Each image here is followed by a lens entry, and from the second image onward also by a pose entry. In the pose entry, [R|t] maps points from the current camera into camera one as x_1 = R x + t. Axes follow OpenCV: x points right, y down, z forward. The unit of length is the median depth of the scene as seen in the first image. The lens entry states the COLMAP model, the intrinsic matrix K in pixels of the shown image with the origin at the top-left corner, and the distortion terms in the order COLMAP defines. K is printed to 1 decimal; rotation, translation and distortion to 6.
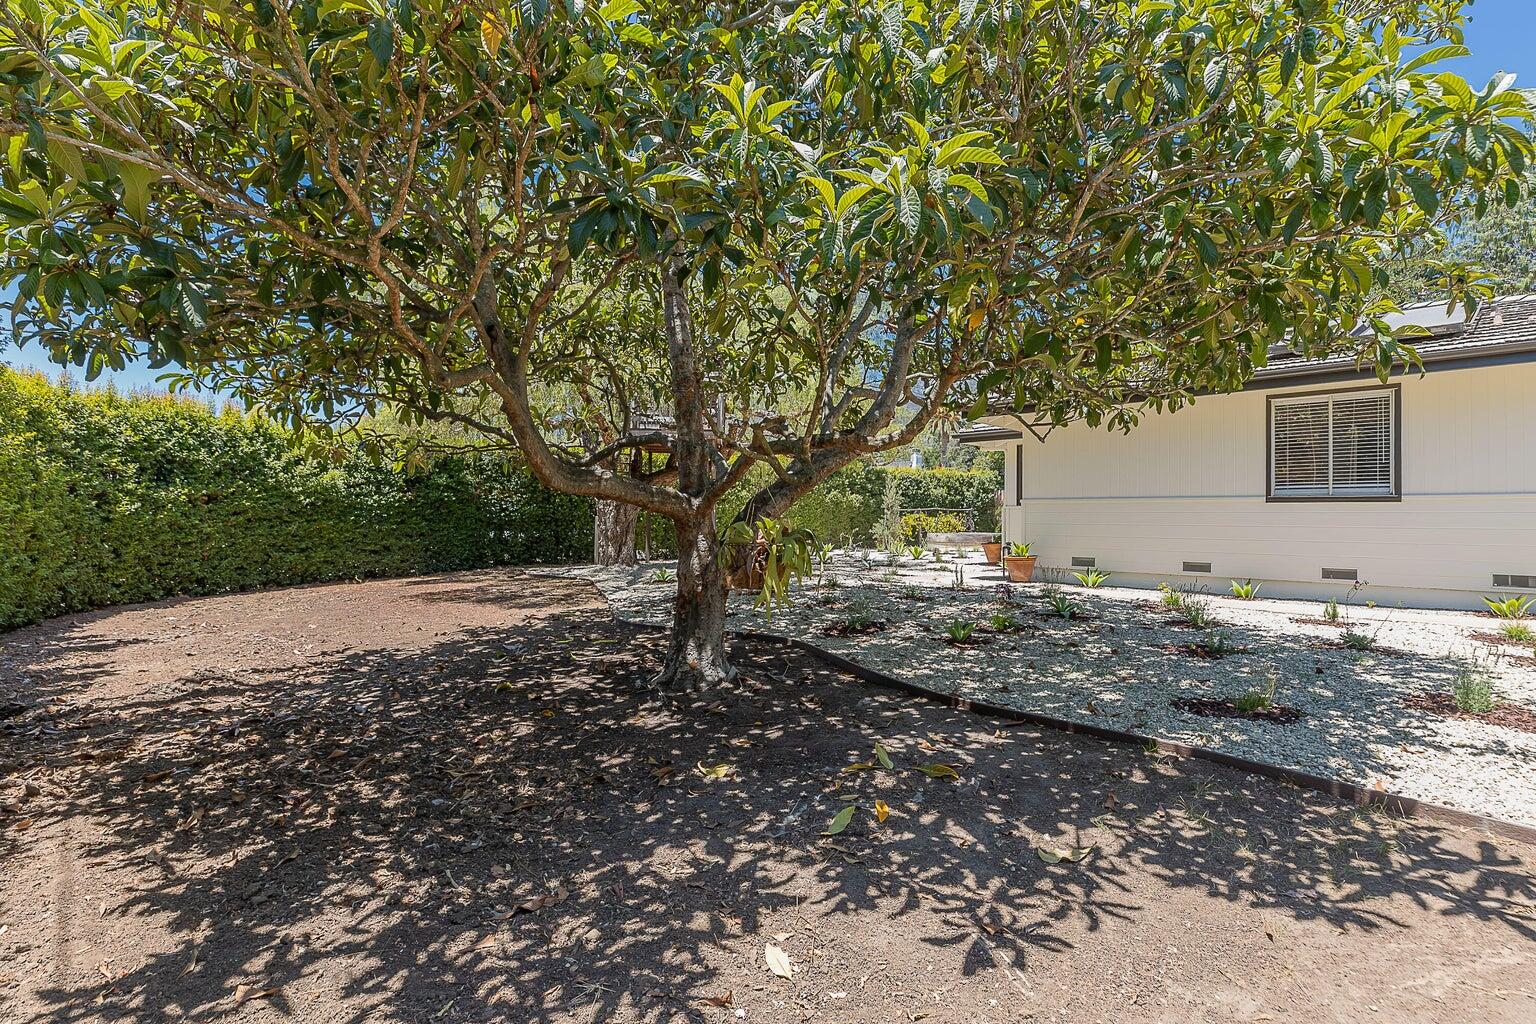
lens RADIAL K [[782.5, 0, 766.0], [0, 782.5, 515.5], [0, 0, 1]] dist [0.000335, 0.000002]
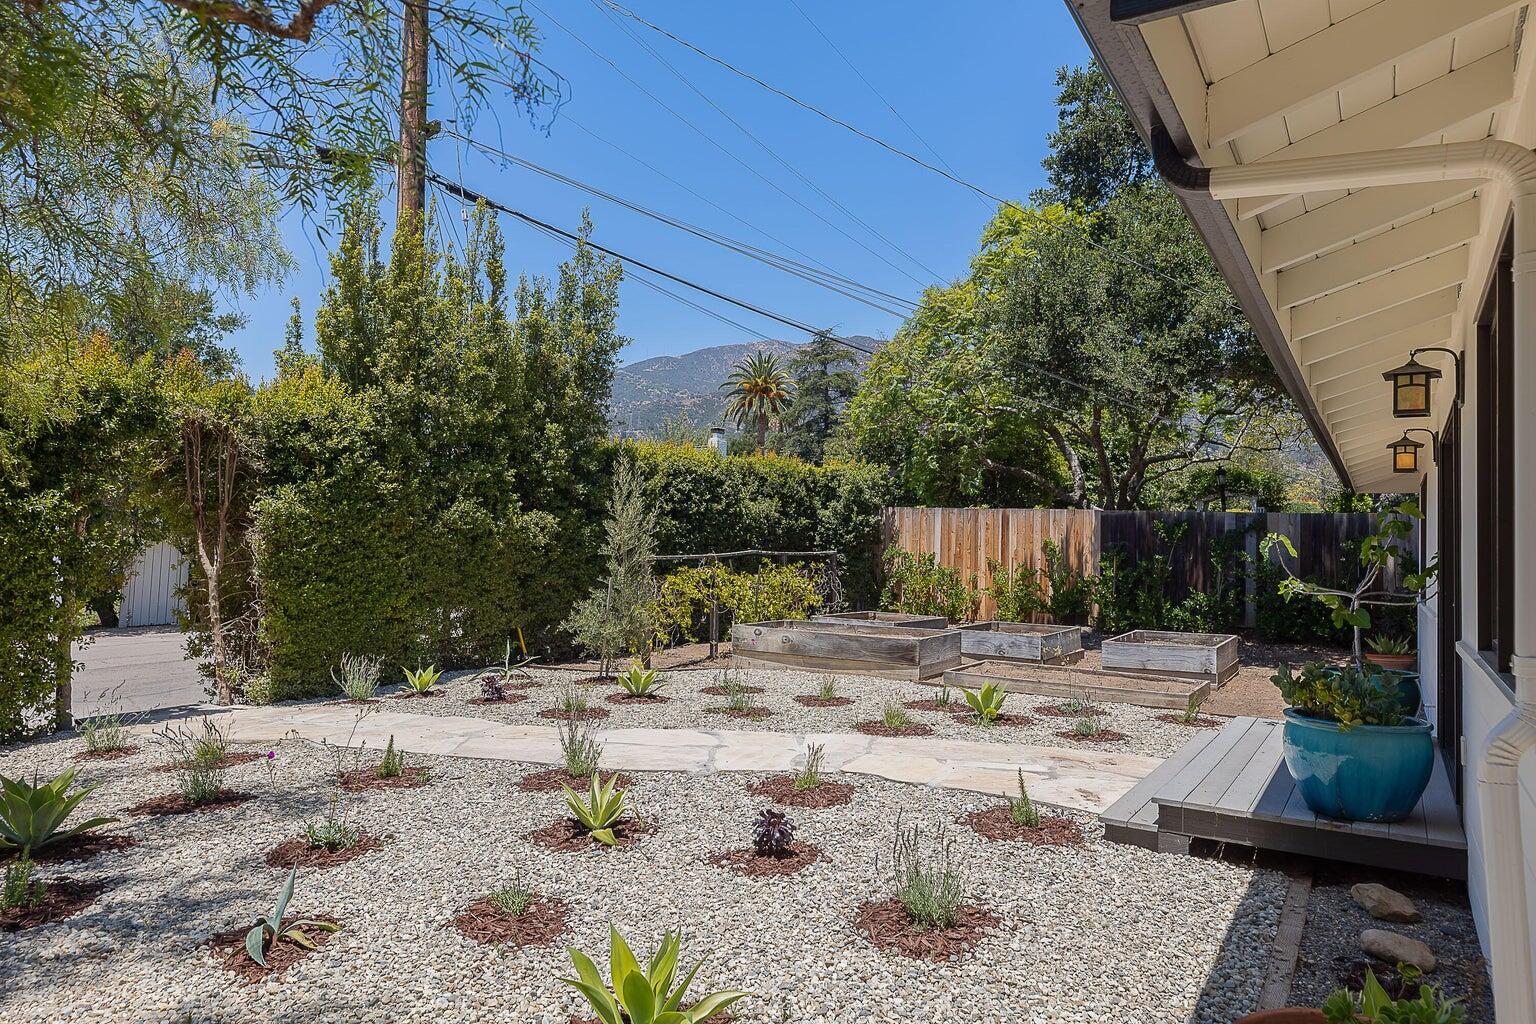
lens RADIAL K [[1063.6, 0, 767.6], [0, 1063.6, 508.0], [0, 0, 1]] dist [0.000459, 0.000220]
pose [[0.972488, 0.025035, 0.231605, 0.101542], [-0.019979, 0.999509, -0.024151, -0.018413], [-0.232096, 0.018860, 0.972510, 0.491369]]
